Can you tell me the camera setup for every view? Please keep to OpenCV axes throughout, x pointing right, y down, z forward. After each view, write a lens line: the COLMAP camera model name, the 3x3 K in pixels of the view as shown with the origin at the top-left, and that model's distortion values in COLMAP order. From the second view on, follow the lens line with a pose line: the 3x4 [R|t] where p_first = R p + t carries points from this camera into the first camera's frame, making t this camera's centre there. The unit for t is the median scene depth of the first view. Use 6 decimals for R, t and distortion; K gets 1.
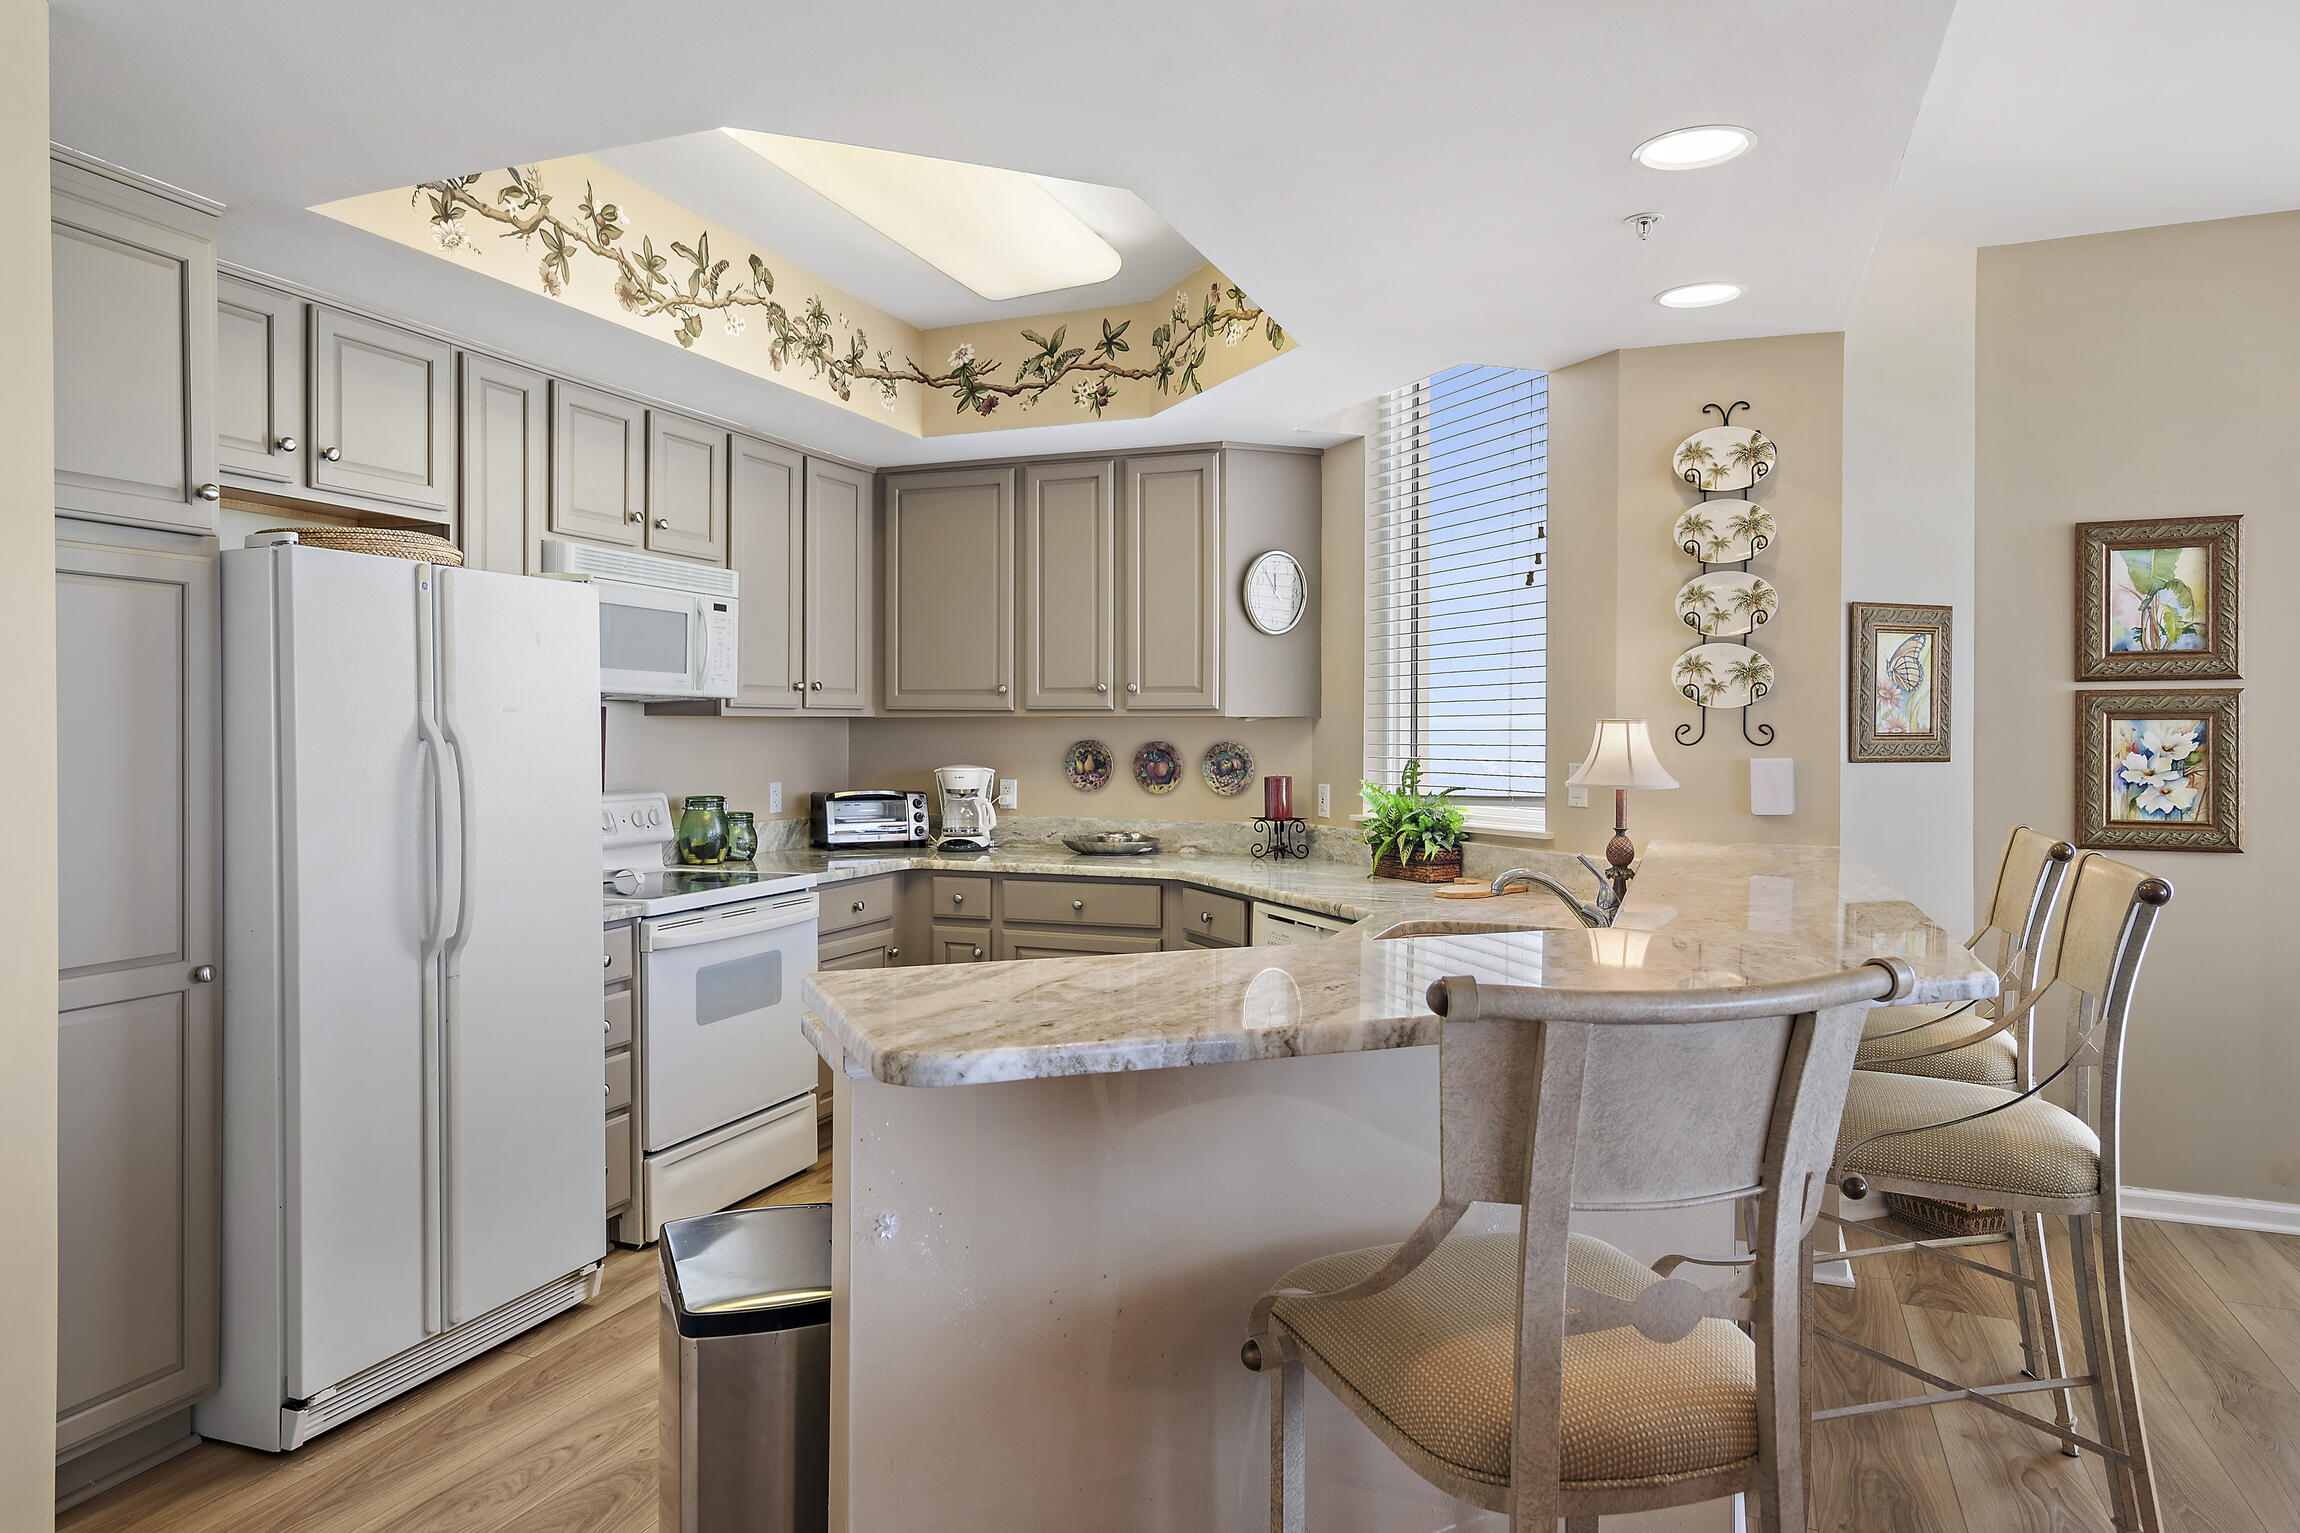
lens RADIAL K [[1398.6, 0, 1143.0], [0, 1398.6, 750.0], [0, 0, 1]] dist [0.034053, -0.005458]
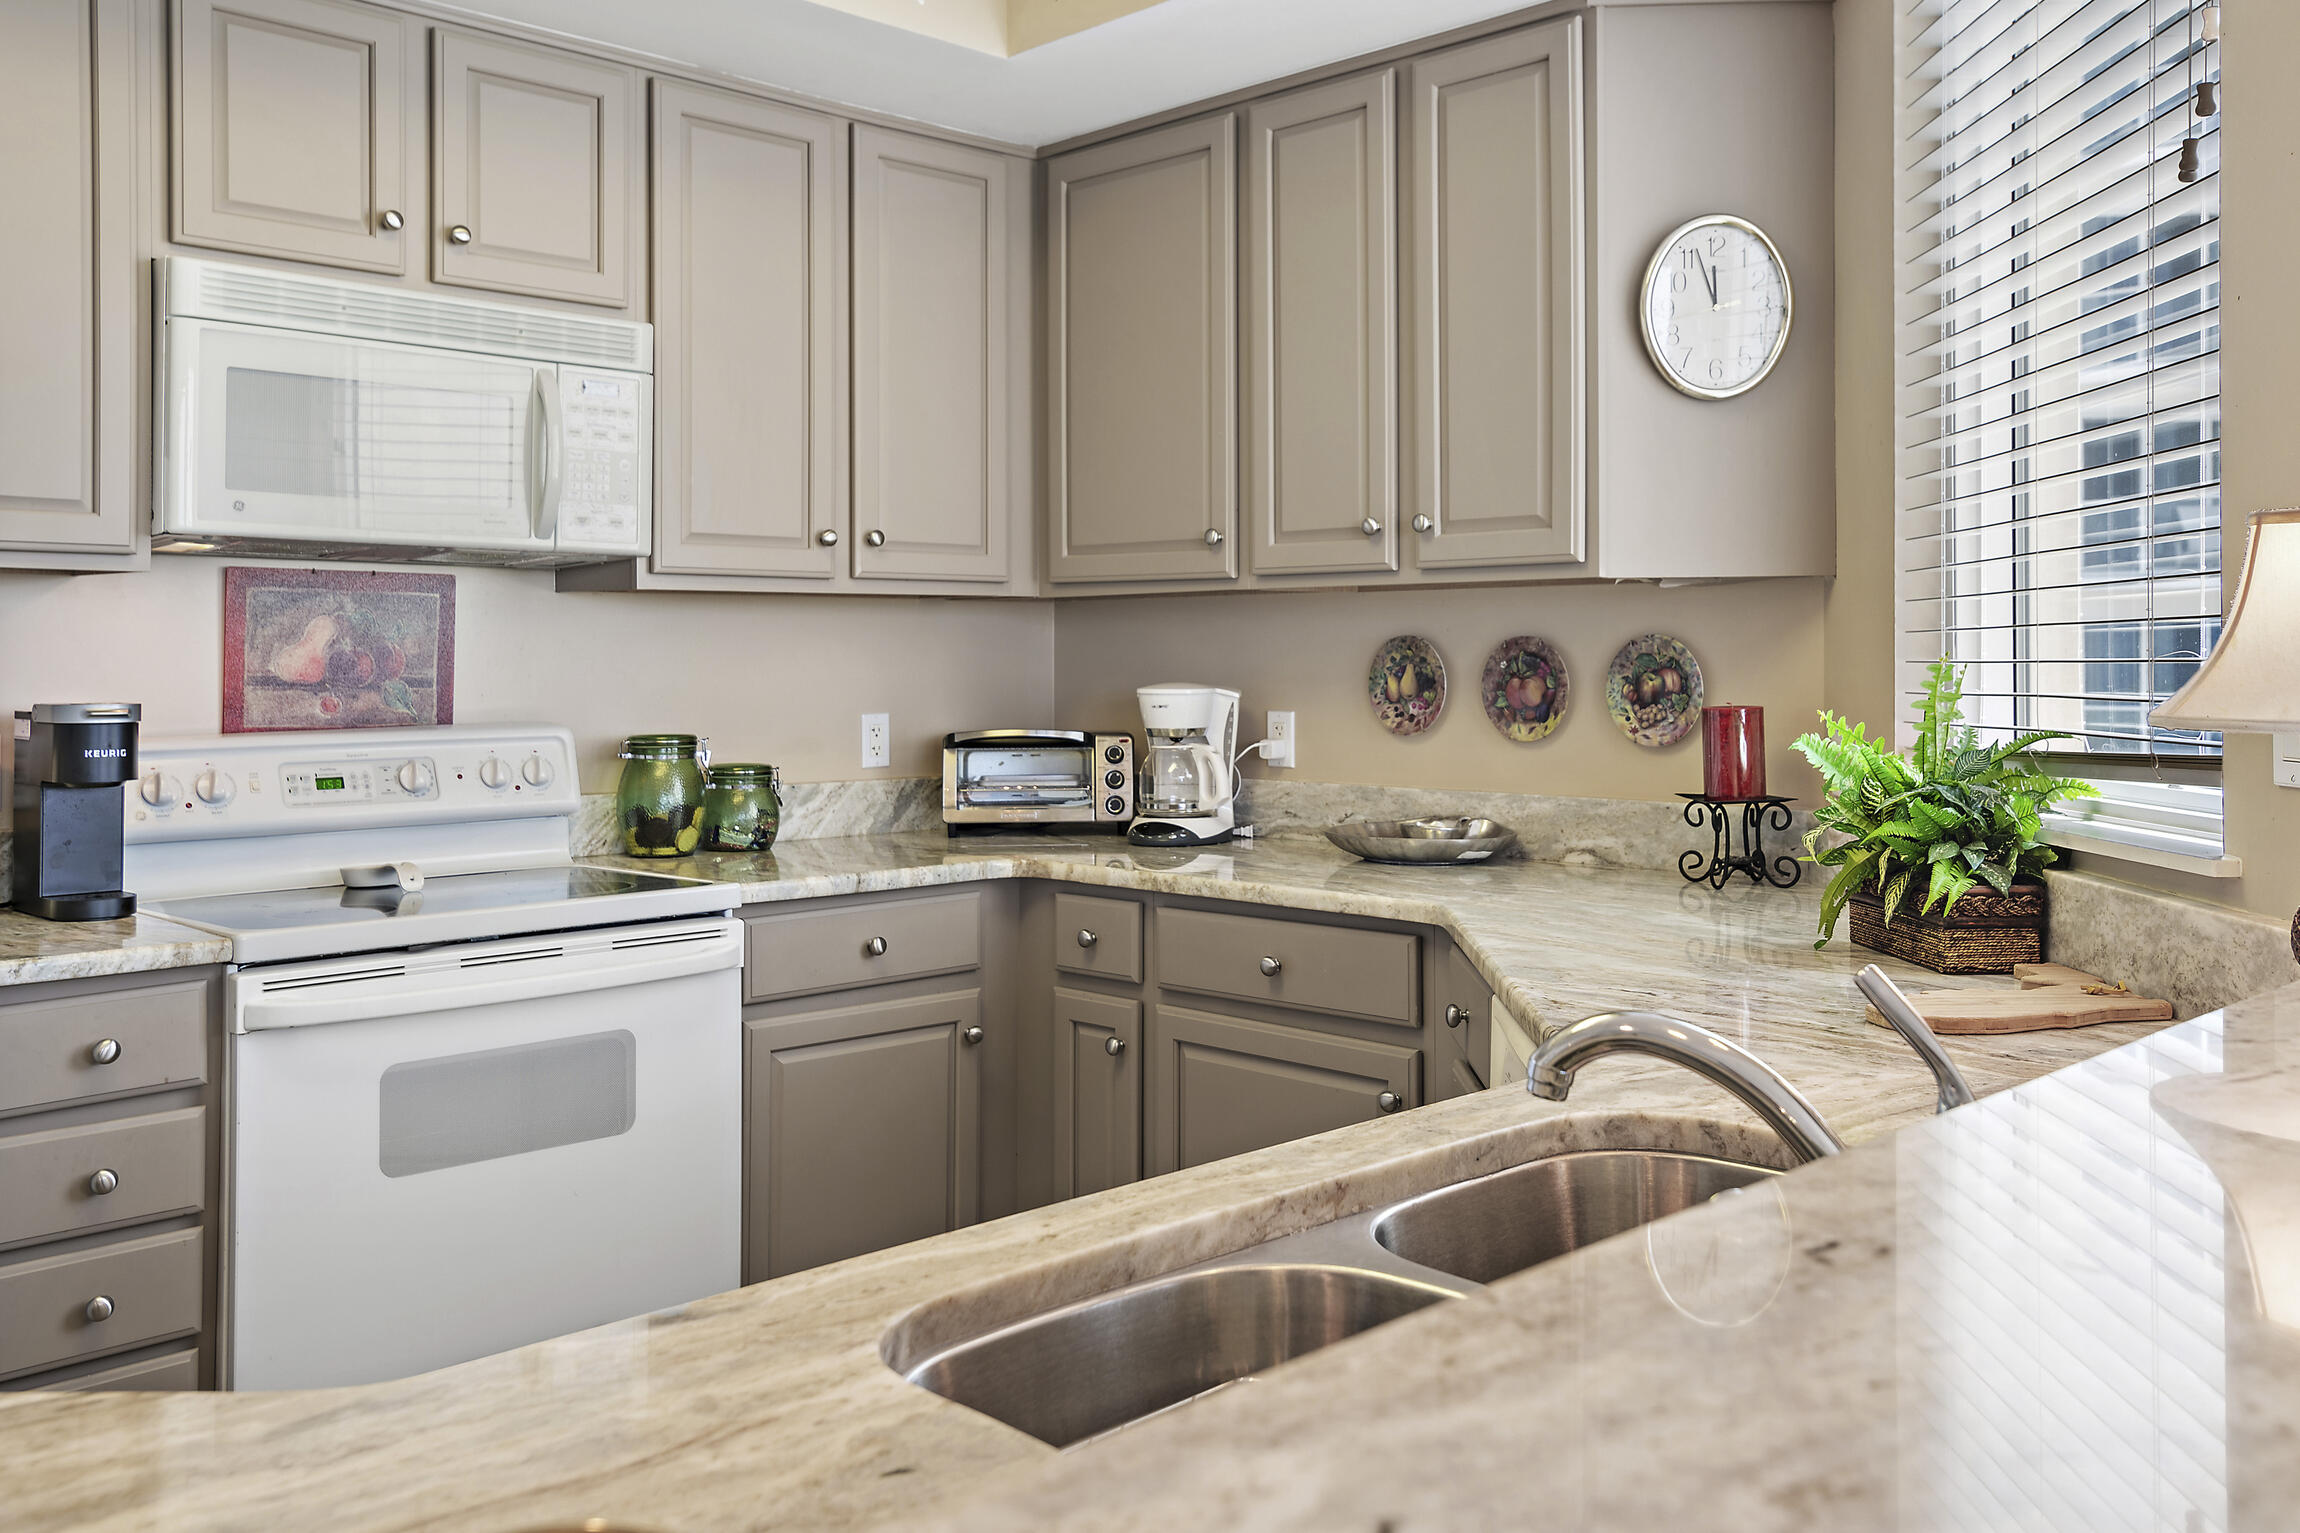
lens RADIAL K [[1970.7, 0, 1246.2], [0, 1970.7, 640.6], [0, 0, 1]] dist [0.087728, -0.006289]
pose [[0.923779, -0.007093, -0.382861, 0.197550], [-0.001688, 0.999743, -0.022595, 0.012038], [0.382923, 0.021519, 0.923530, 0.334127]]
